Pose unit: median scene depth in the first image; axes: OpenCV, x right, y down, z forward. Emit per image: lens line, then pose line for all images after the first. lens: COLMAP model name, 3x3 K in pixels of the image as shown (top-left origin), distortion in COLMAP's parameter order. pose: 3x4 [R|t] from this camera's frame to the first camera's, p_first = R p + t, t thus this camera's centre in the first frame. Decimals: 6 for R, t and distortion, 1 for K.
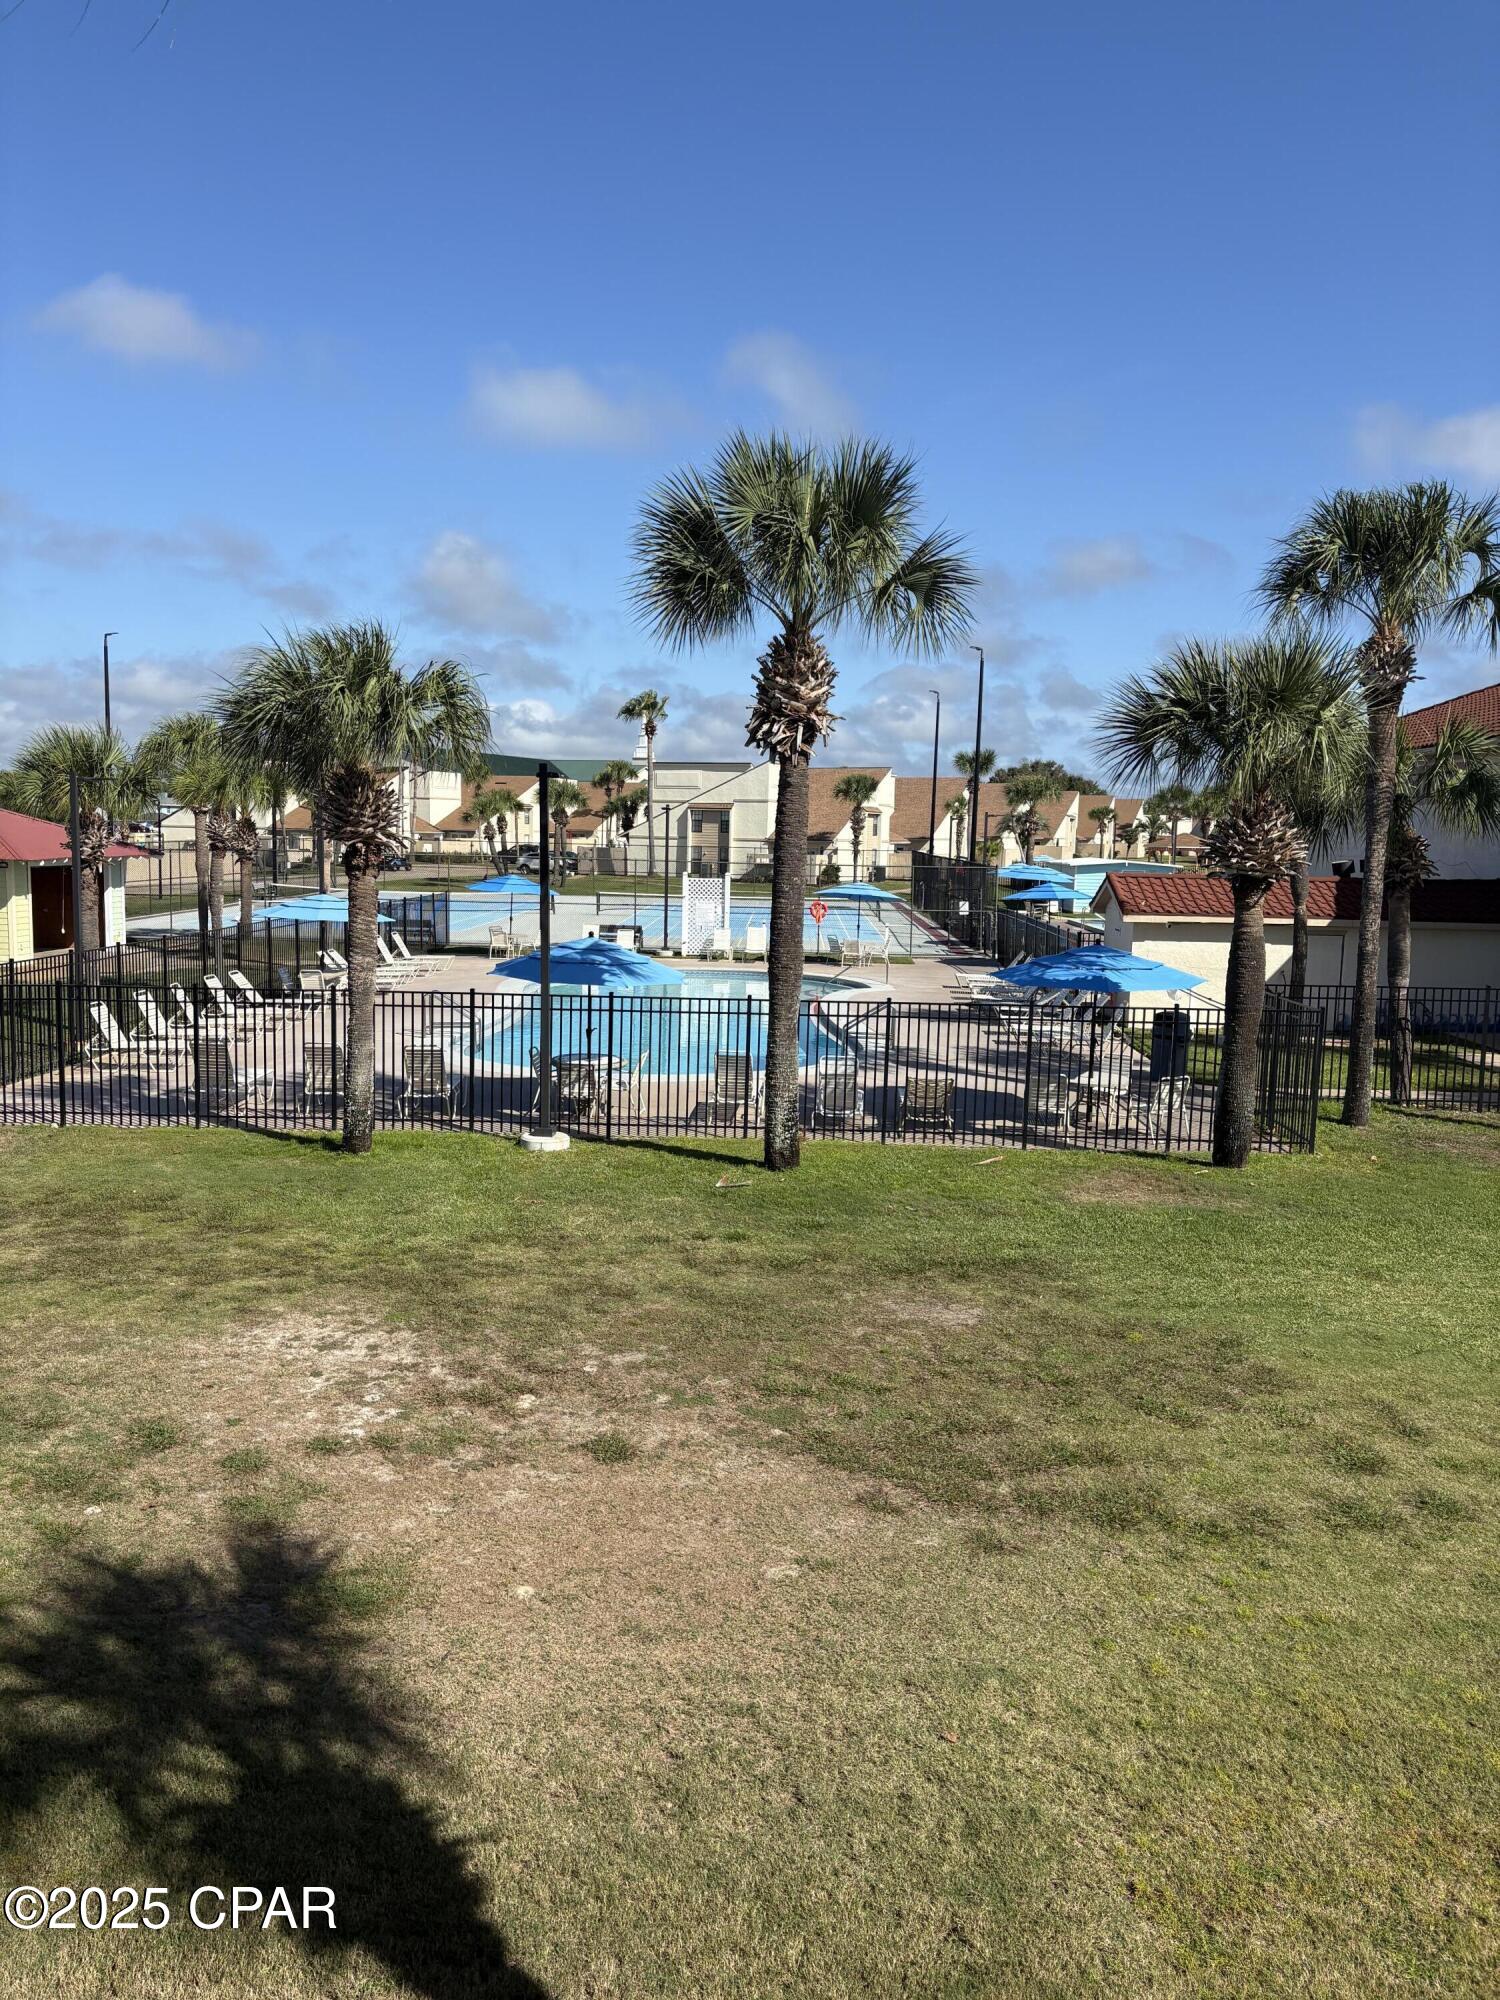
lens RADIAL K [[1505.7, 0, 749.0], [0, 1505.7, 1002.6], [0, 0, 1]] dist [0.055736, 0.003354]
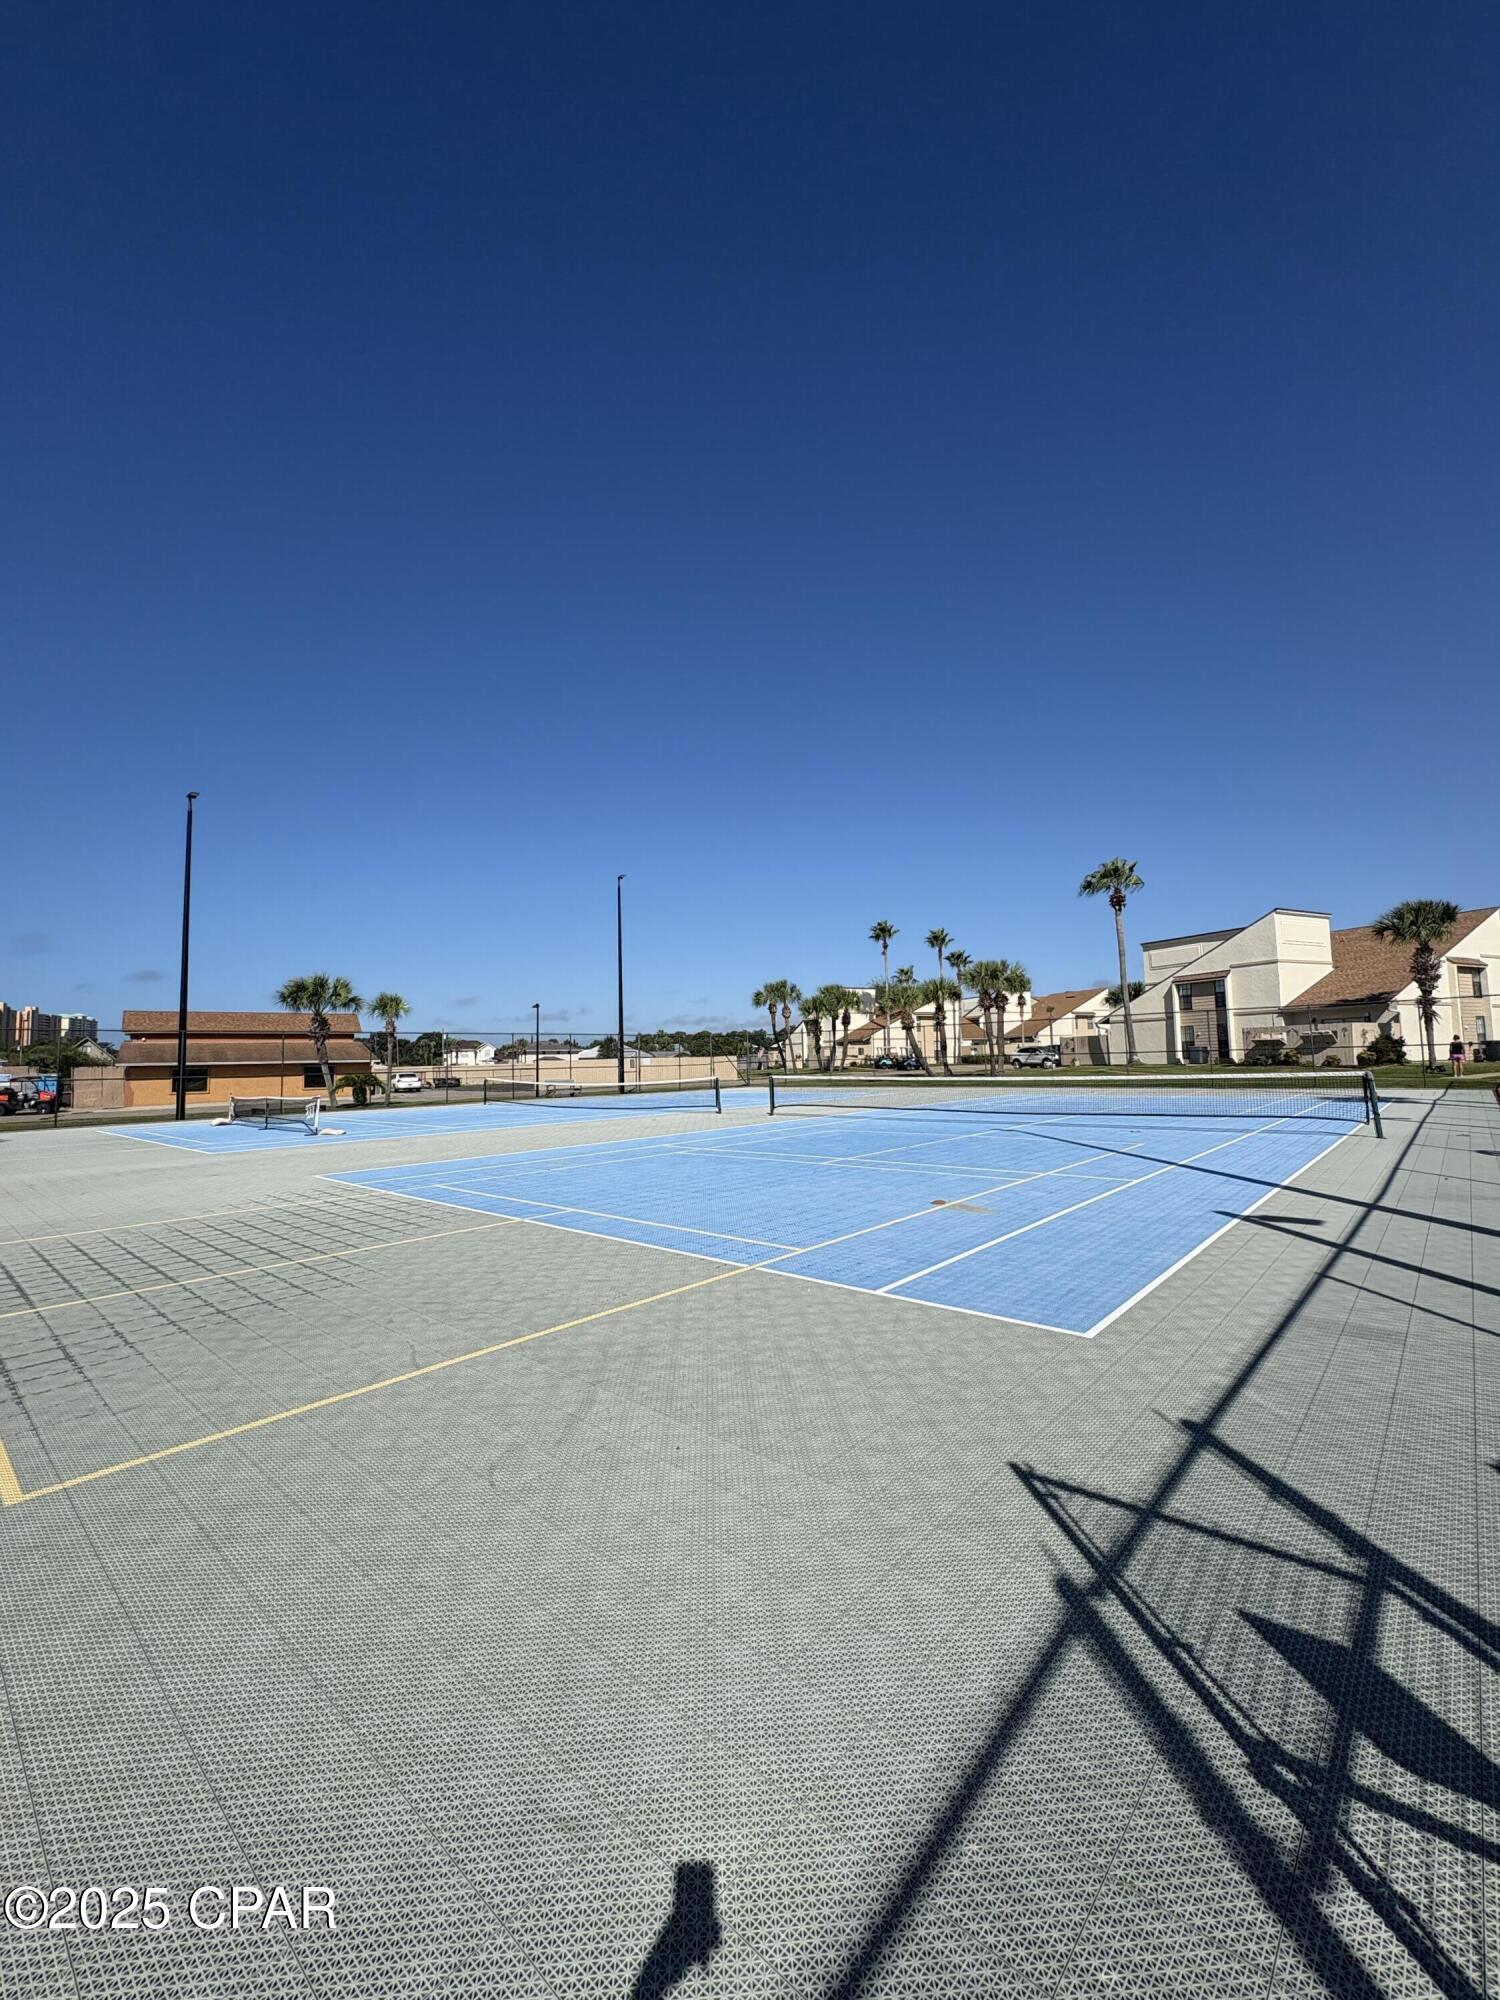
lens RADIAL K [[800.2, 0, 749.0], [0, 800.2, 1005.8], [0, 0, 1]] dist [-0.000292, -0.000041]
pose [[0.762980, -0.086756, -0.640574, 0.065840], [-0.027928, 0.985604, -0.166749, -0.035504], [0.645819, 0.145116, 0.749573, 0.518183]]
